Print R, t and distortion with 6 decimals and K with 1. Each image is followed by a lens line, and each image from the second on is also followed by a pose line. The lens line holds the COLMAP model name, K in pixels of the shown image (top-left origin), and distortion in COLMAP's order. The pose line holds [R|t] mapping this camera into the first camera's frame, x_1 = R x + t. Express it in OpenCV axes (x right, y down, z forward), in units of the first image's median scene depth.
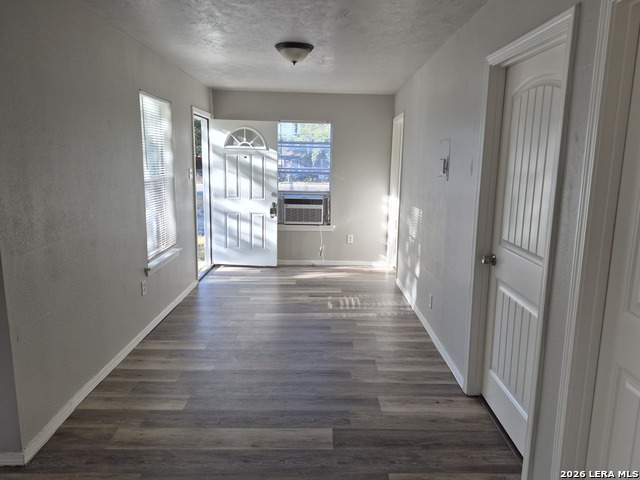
lens RADIAL K [[442.8, 0, 320.0], [0, 442.8, 240.0], [0, 0, 1]] dist [0.112149, -0.127810]
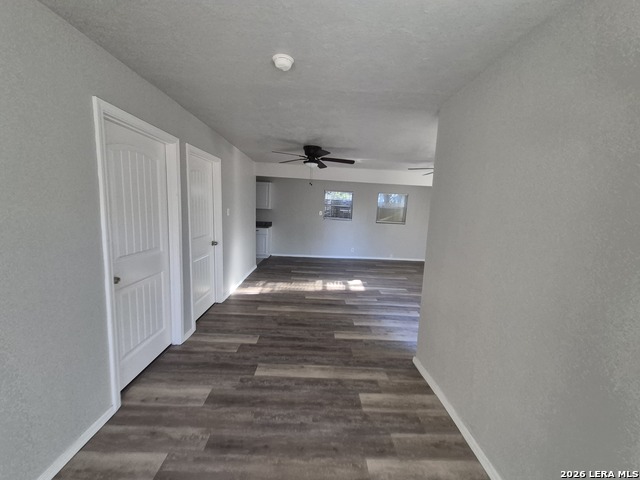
lens RADIAL K [[251.0, 0, 315.2], [0, 251.0, 243.9], [0, 0, 1]] dist [0.012637, -0.004142]
pose [[-0.998410, -0.053935, -0.016409, -0.123484], [-0.056333, 0.943118, 0.327650, -0.265351], [-0.002196, 0.328053, -0.944657, 1.426147]]
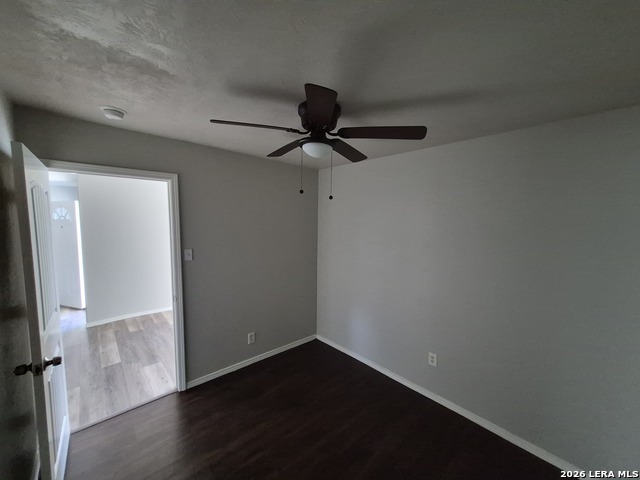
lens RADIAL K [[251.0, 0, 315.2], [0, 251.0, 243.9], [0, 0, 1]] dist [0.012637, -0.004142]
pose [[0.671843, 0.064262, -0.737901, 1.248903], [-0.137900, 0.989664, -0.039367, -0.173882], [0.727744, 0.128204, 0.673760, 0.674136]]
